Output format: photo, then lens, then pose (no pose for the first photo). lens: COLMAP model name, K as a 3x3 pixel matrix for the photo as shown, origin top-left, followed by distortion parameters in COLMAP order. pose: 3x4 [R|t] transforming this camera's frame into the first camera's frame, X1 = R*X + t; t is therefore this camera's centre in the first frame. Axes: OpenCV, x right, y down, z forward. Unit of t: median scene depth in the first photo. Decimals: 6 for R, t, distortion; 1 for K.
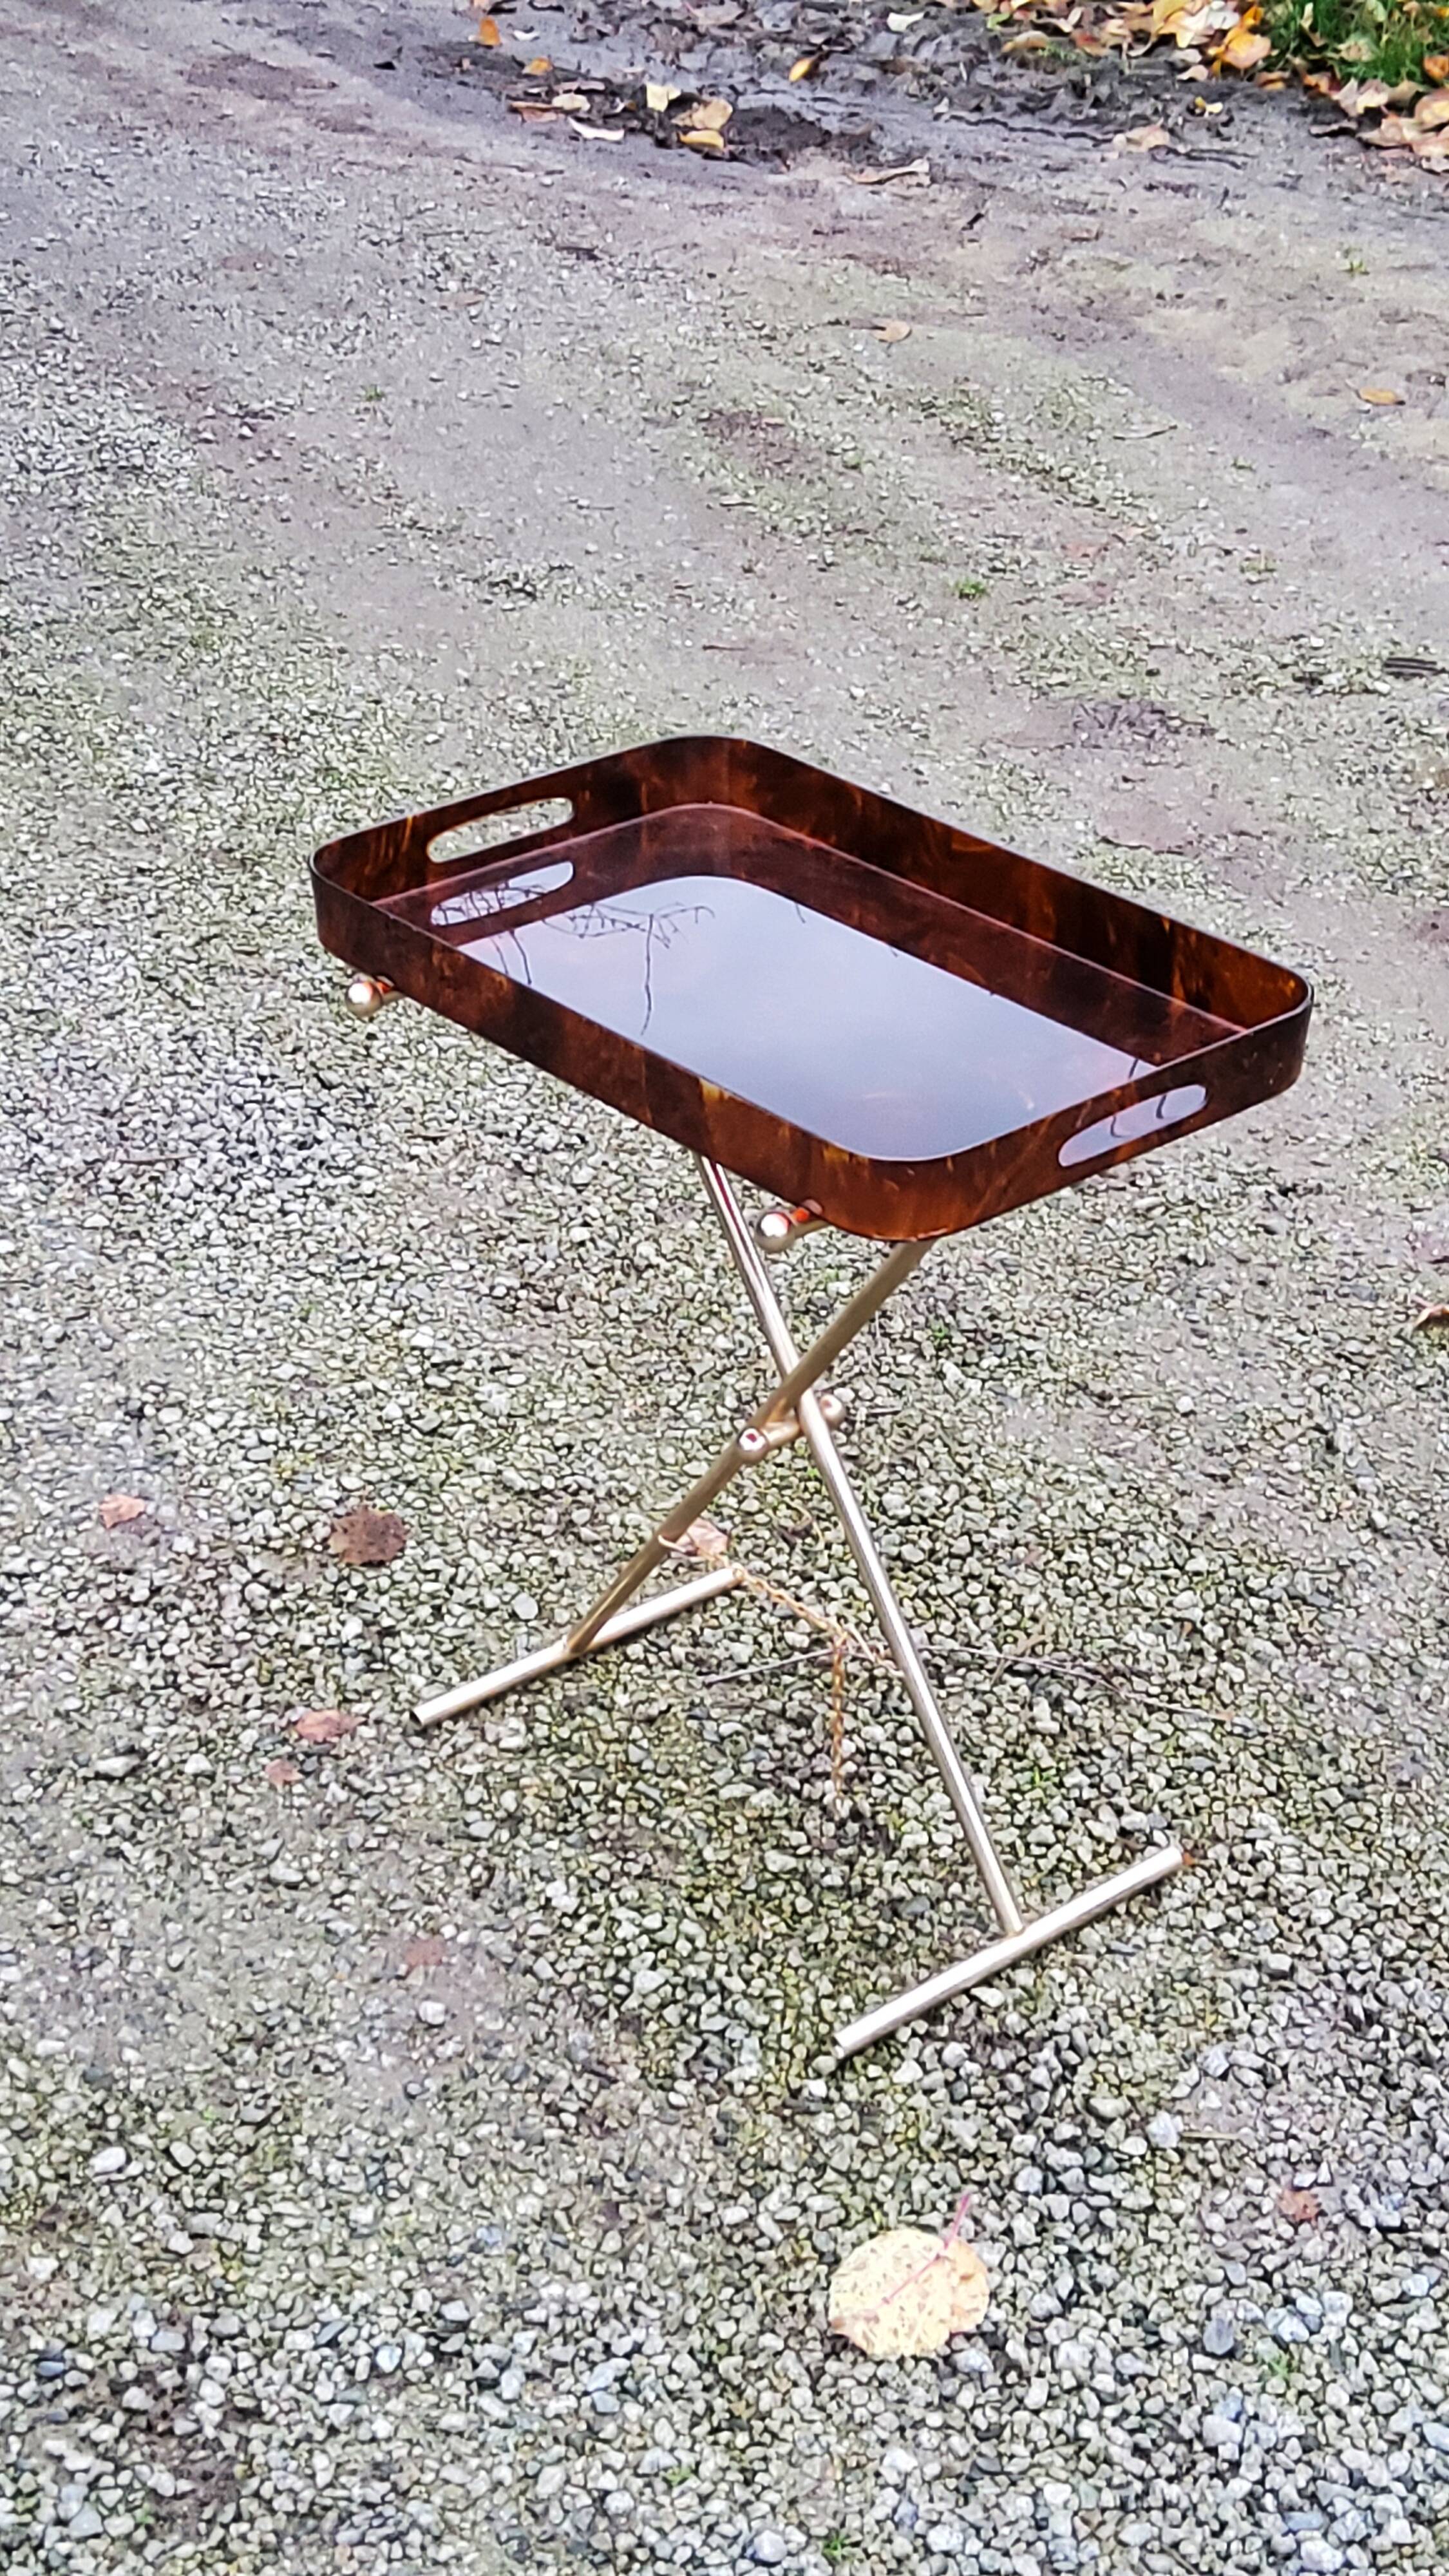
lens RADIAL K [[3807.3, 0, 722.7], [0, 3807.3, 1280.8], [0, 0, 1]] dist [0.094090, 0.000000]
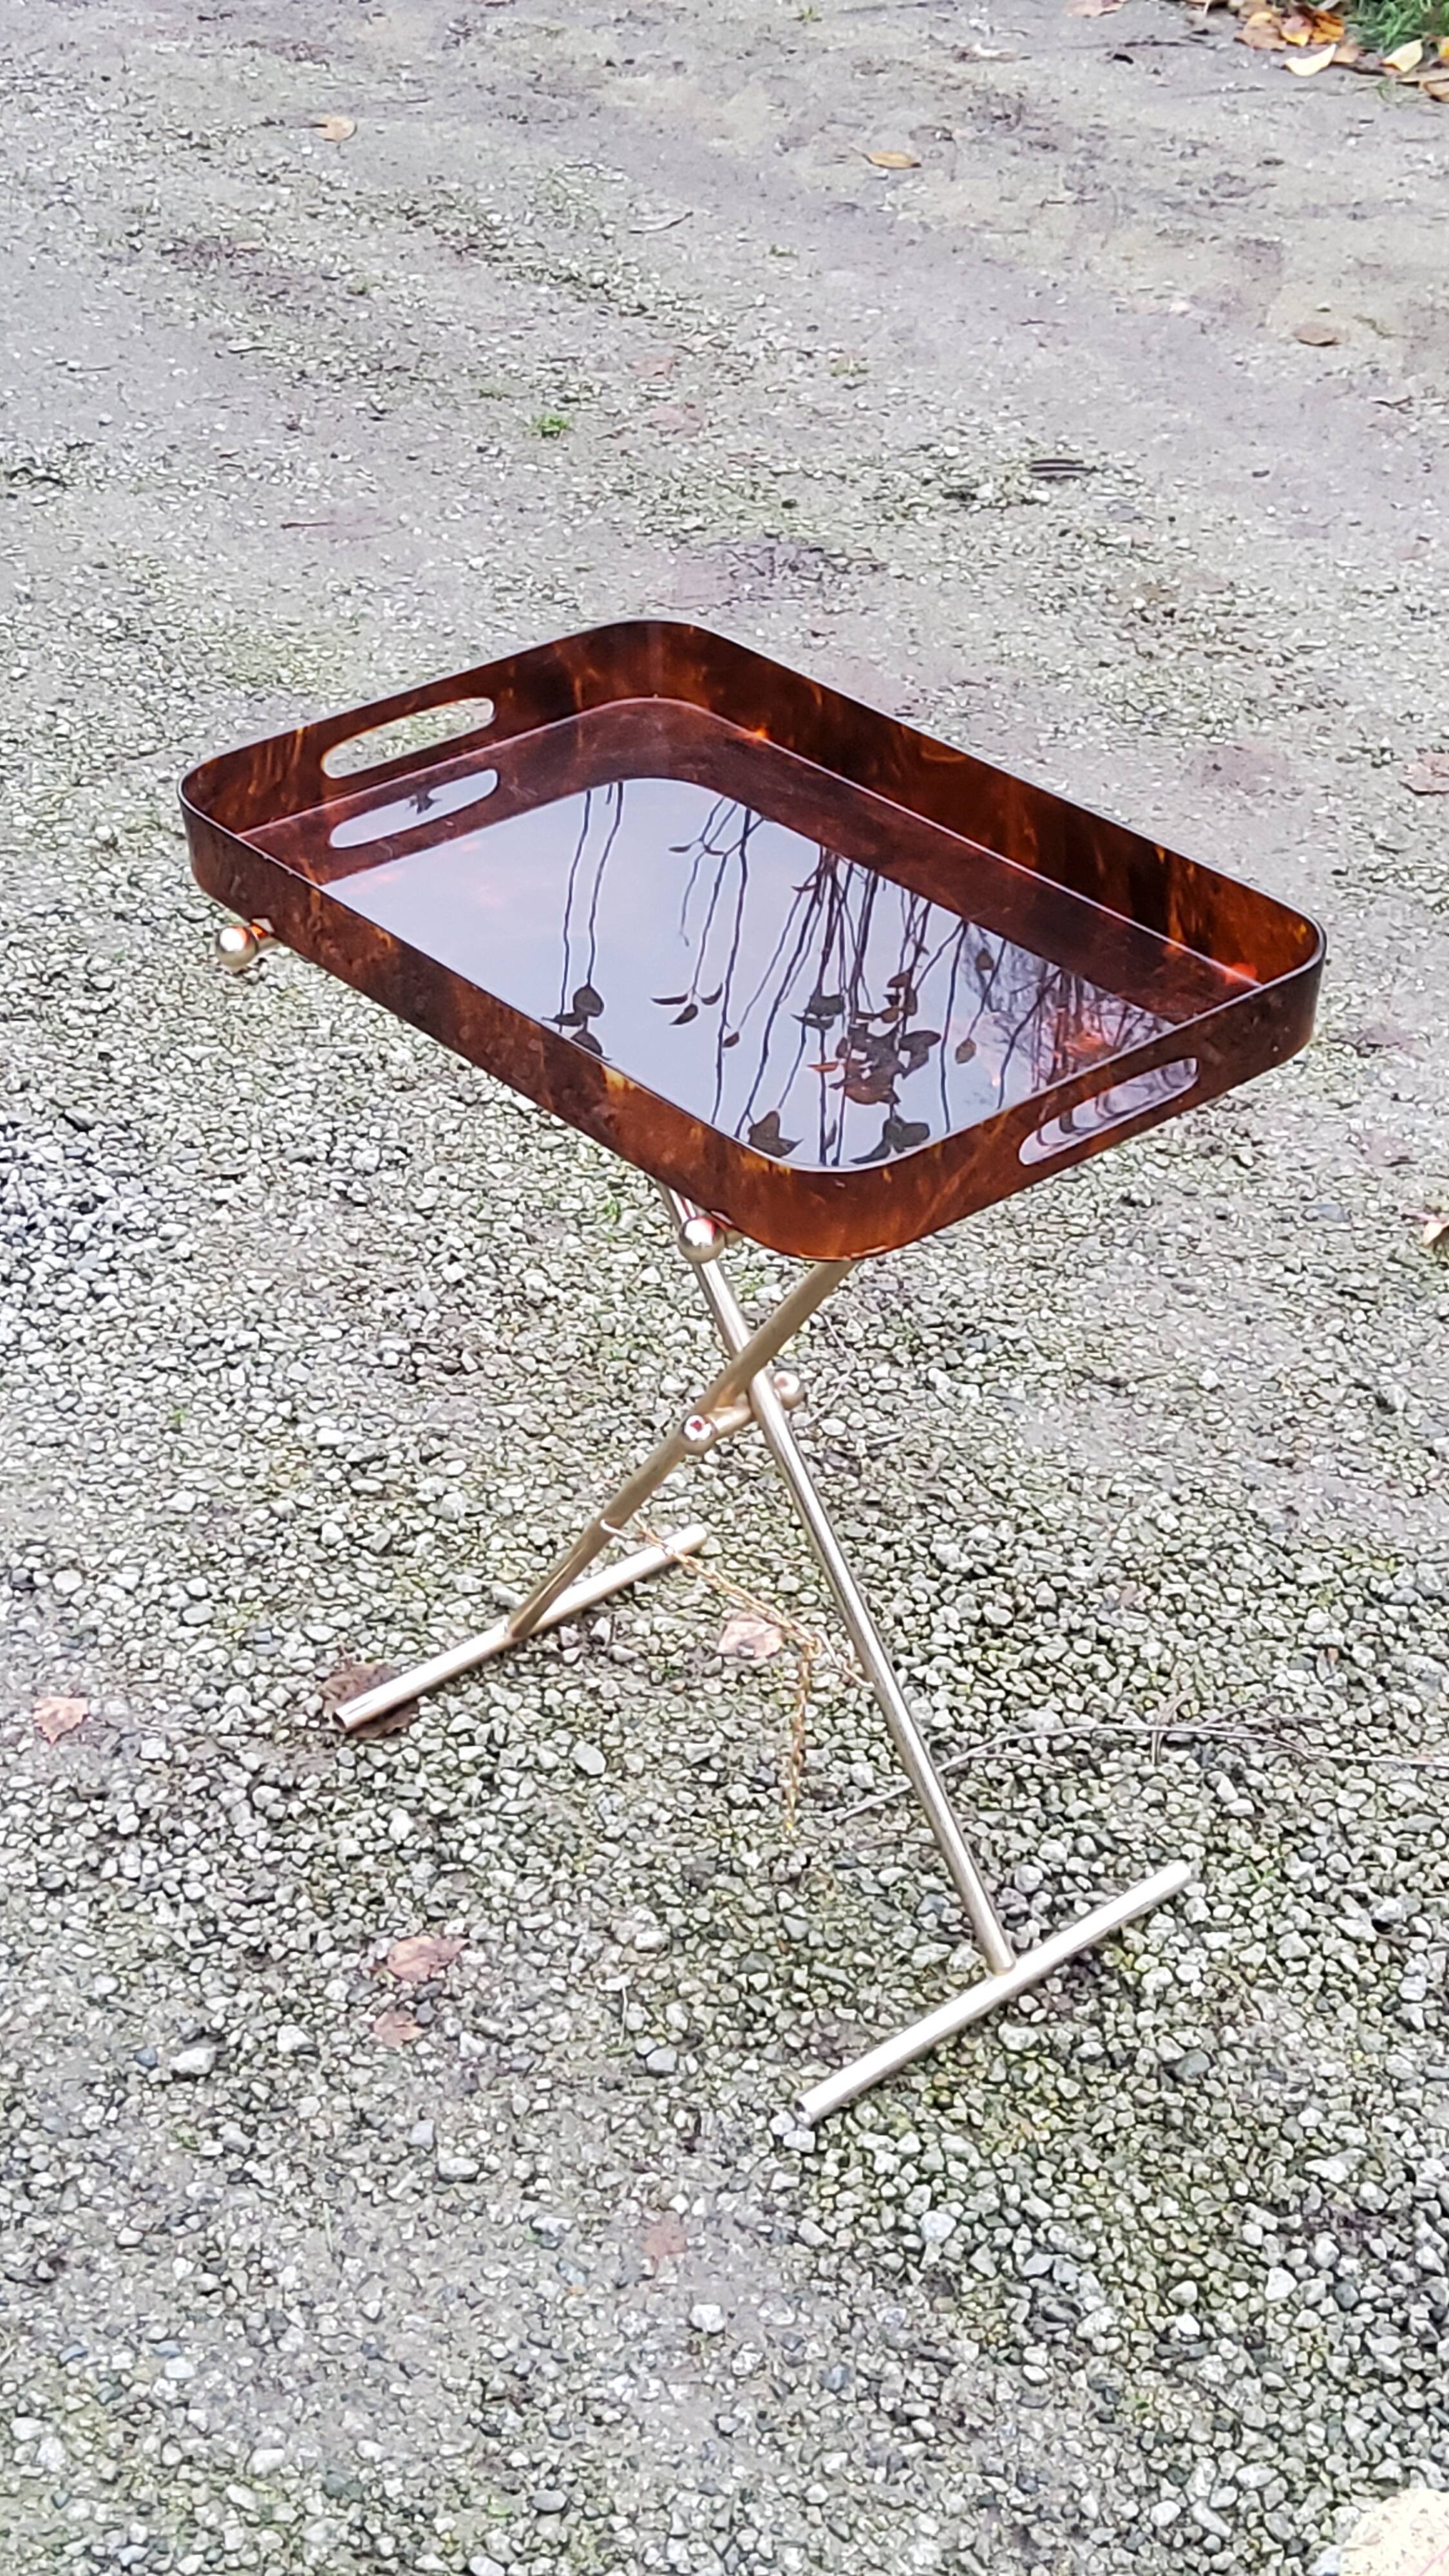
lens RADIAL K [[3807.3, 0, 723.0], [0, 3807.3, 1299.0], [0, 0, 1]] dist [0.094090, 0.000000]
pose [[0.968154, -0.149930, 0.200495, -0.185181], [0.134892, 0.987055, 0.086752, -0.088675], [-0.210907, -0.056945, 0.975846, 0.178018]]
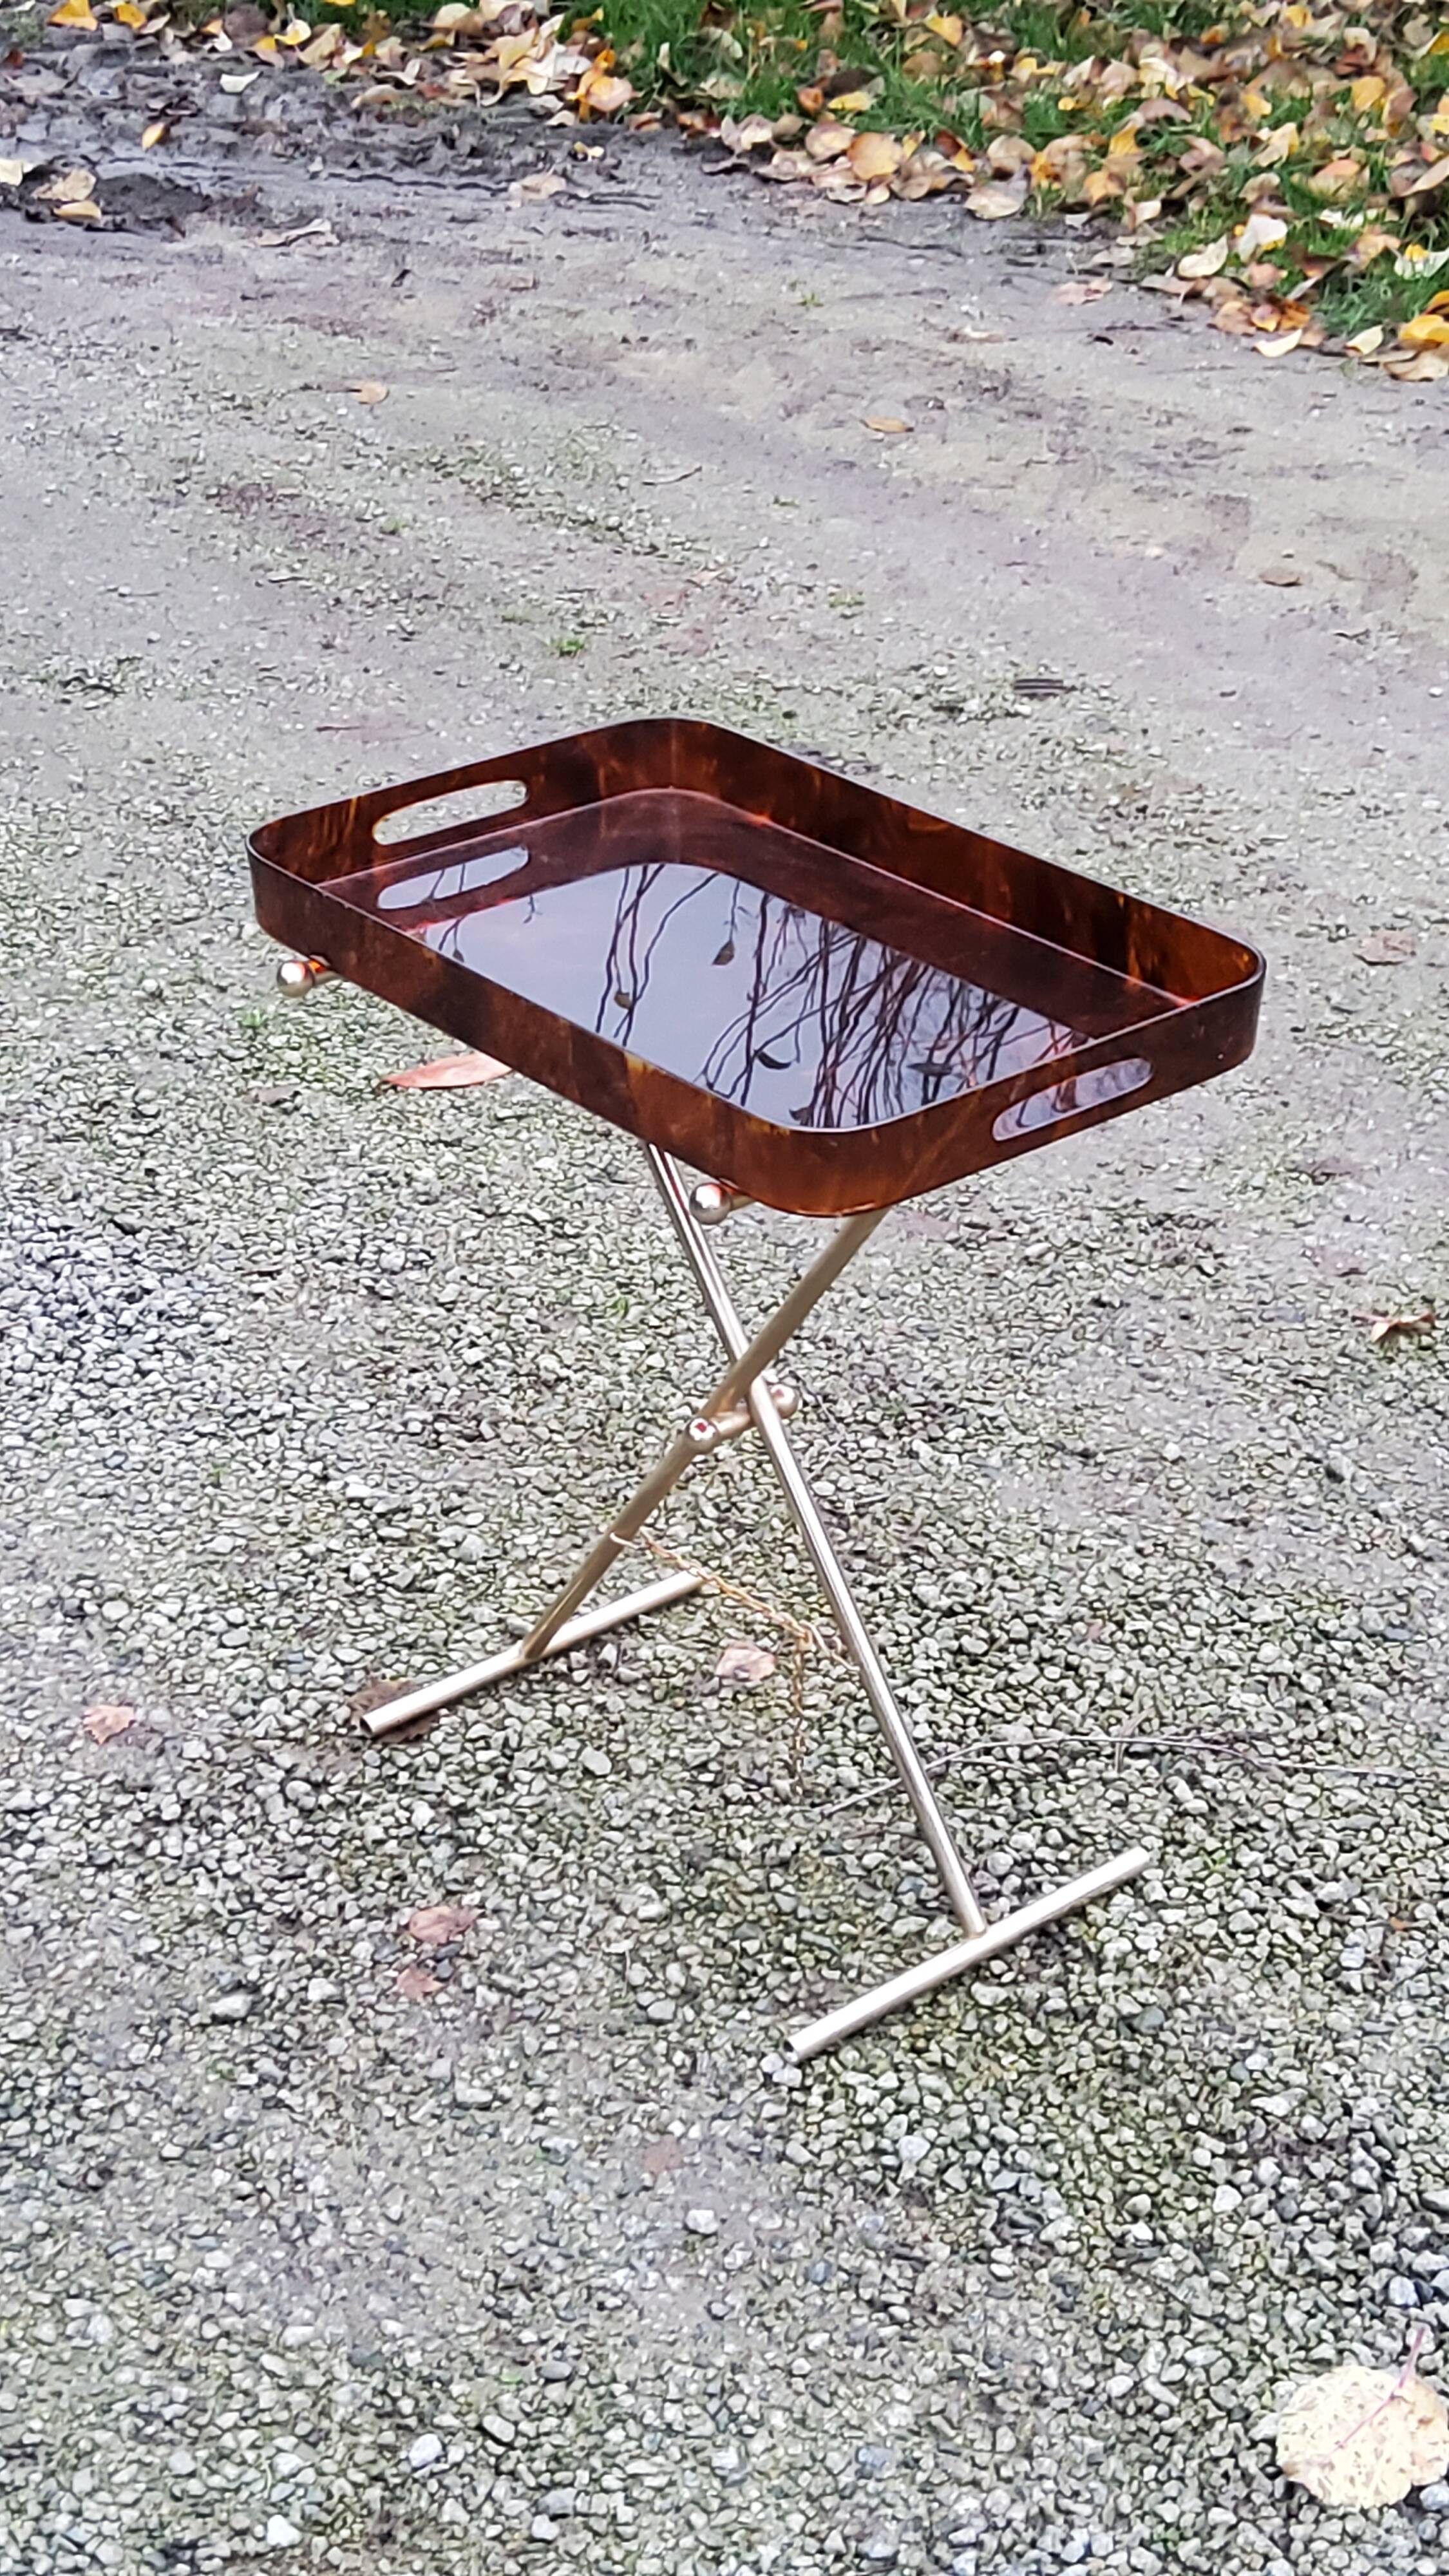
lens RADIAL K [[3807.3, 0, 720.4], [0, 3807.3, 1302.1], [0, 0, 1]] dist [0.094090, 0.000000]
pose [[0.969326, -0.121326, 0.213745, -0.214556], [0.124004, 0.992281, 0.000885, -0.022528], [-0.212202, 0.025647, 0.976889, 0.095327]]
